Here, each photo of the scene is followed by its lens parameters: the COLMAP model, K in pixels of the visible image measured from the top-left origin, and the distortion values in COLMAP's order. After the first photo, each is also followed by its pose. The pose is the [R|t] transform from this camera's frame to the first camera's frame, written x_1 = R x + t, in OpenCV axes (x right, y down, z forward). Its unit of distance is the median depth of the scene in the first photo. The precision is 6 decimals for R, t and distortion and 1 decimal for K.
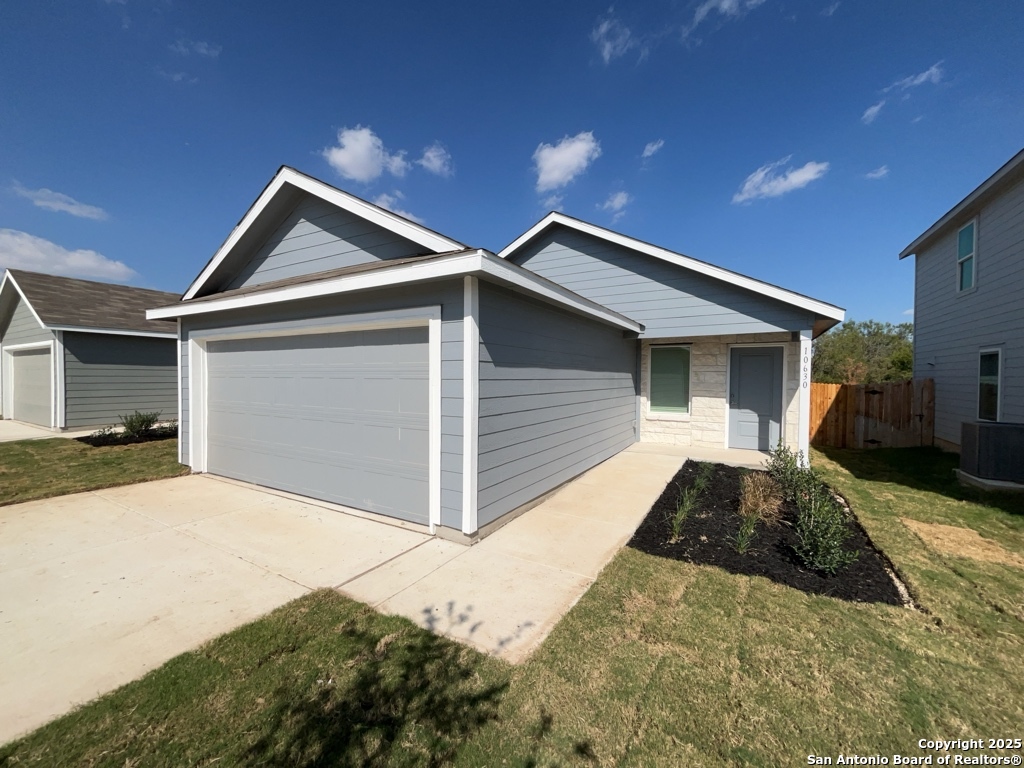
lens RADIAL K [[420.7, 0, 510.2], [0, 420.7, 387.6], [0, 0, 1]] dist [-0.001621, -0.001195]
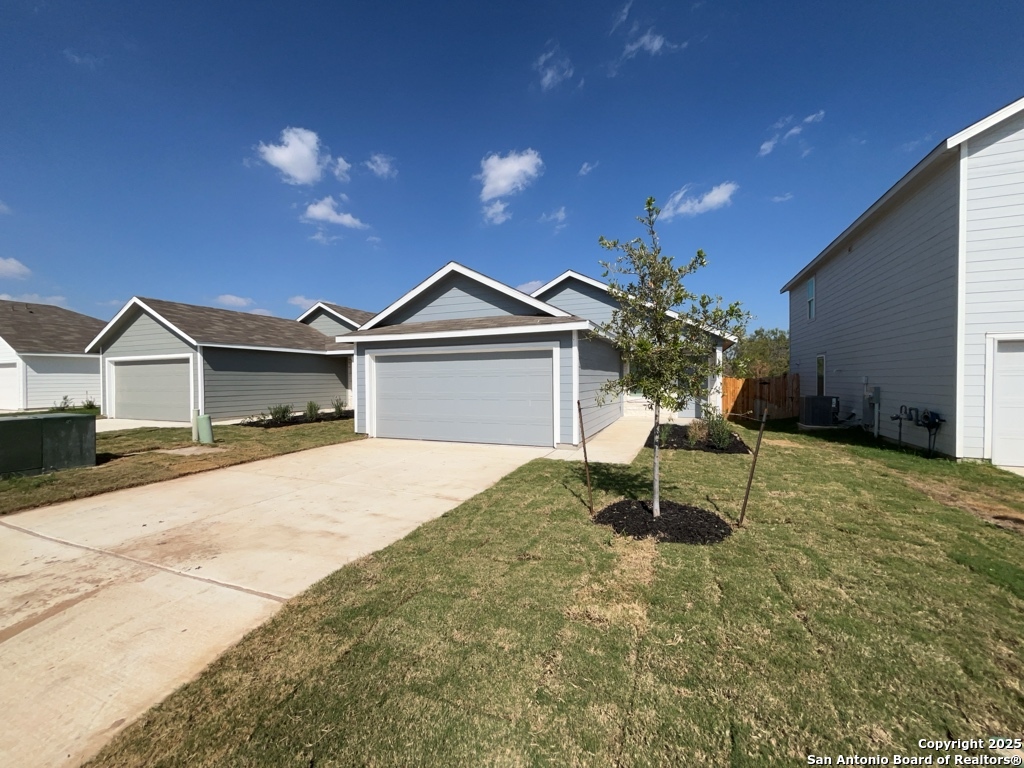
lens RADIAL K [[420.7, 0, 515.7], [0, 420.7, 379.7], [0, 0, 1]] dist [-0.001621, -0.001195]
pose [[0.990337, -0.015494, 0.137816, -0.318094], [0.019039, 0.999520, -0.024448, 0.024529], [-0.137371, 0.026836, 0.990156, -0.514935]]
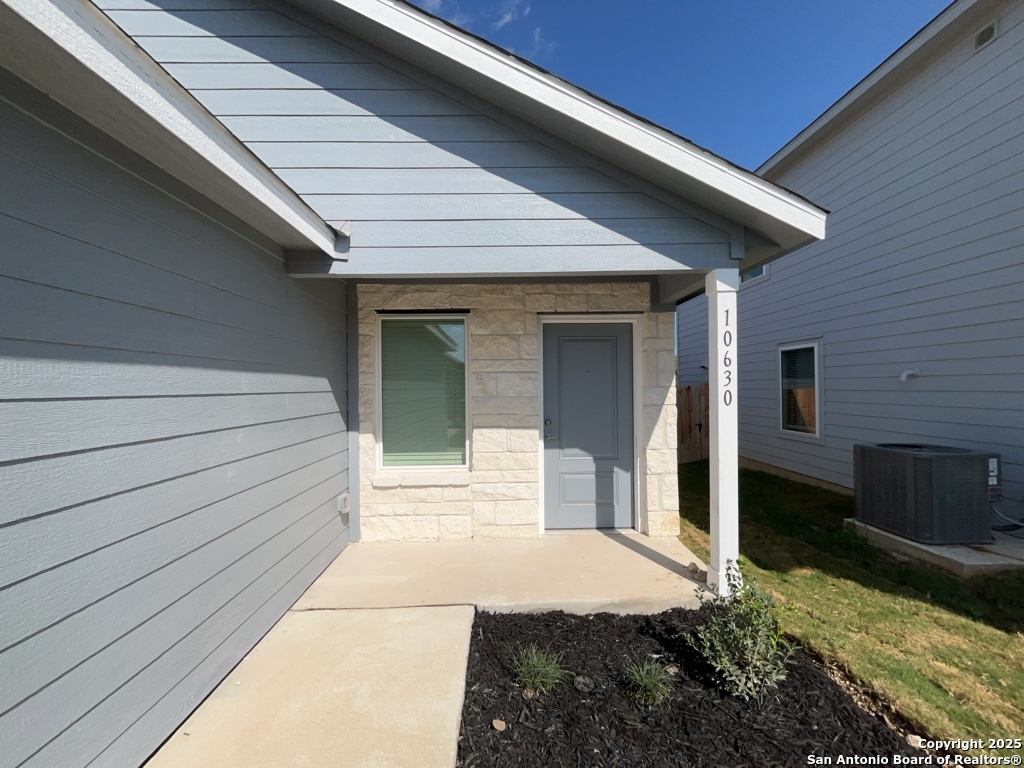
lens RADIAL K [[420.7, 0, 511.5], [0, 420.7, 387.0], [0, 0, 1]] dist [-0.001621, -0.001195]
pose [[0.845376, -0.017988, 0.533869, 0.217901], [0.033826, 0.999230, -0.019896, -0.011901], [-0.533100, 0.034879, 0.845333, 0.567148]]
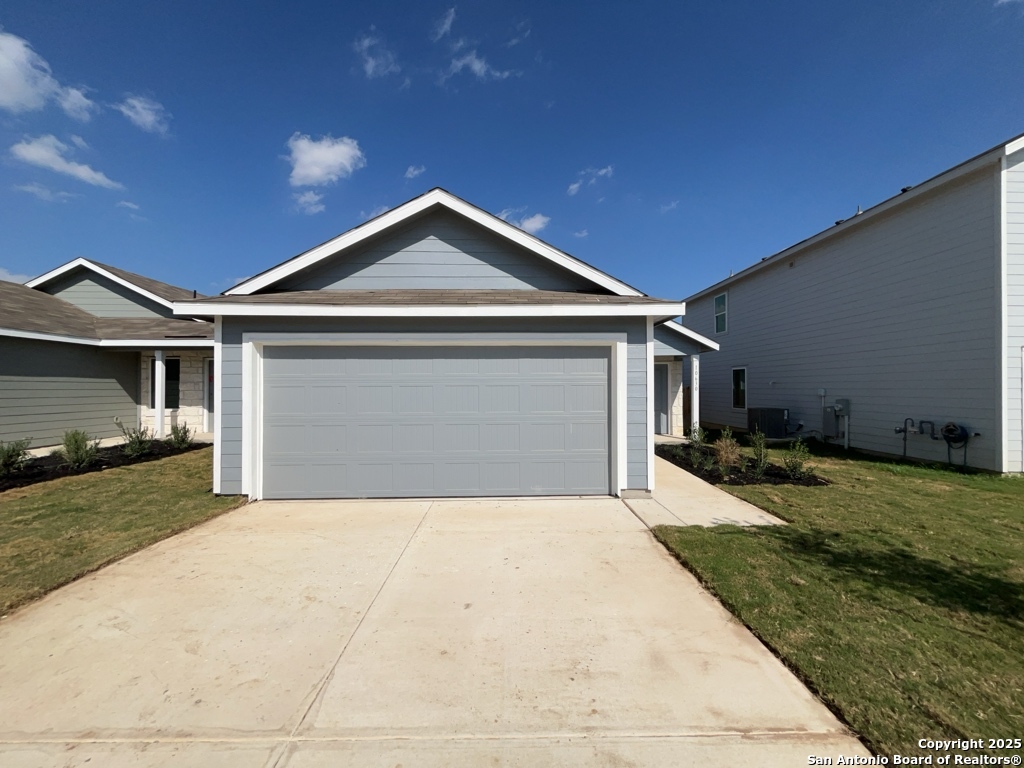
lens RADIAL K [[420.7, 0, 509.3], [0, 420.7, 386.8], [0, 0, 1]] dist [-0.001621, -0.001195]
pose [[0.848202, -0.008937, 0.529598, -0.576338], [0.024577, 0.999445, -0.022496, 0.004534], [-0.529103, 0.032097, 0.847950, 0.004235]]
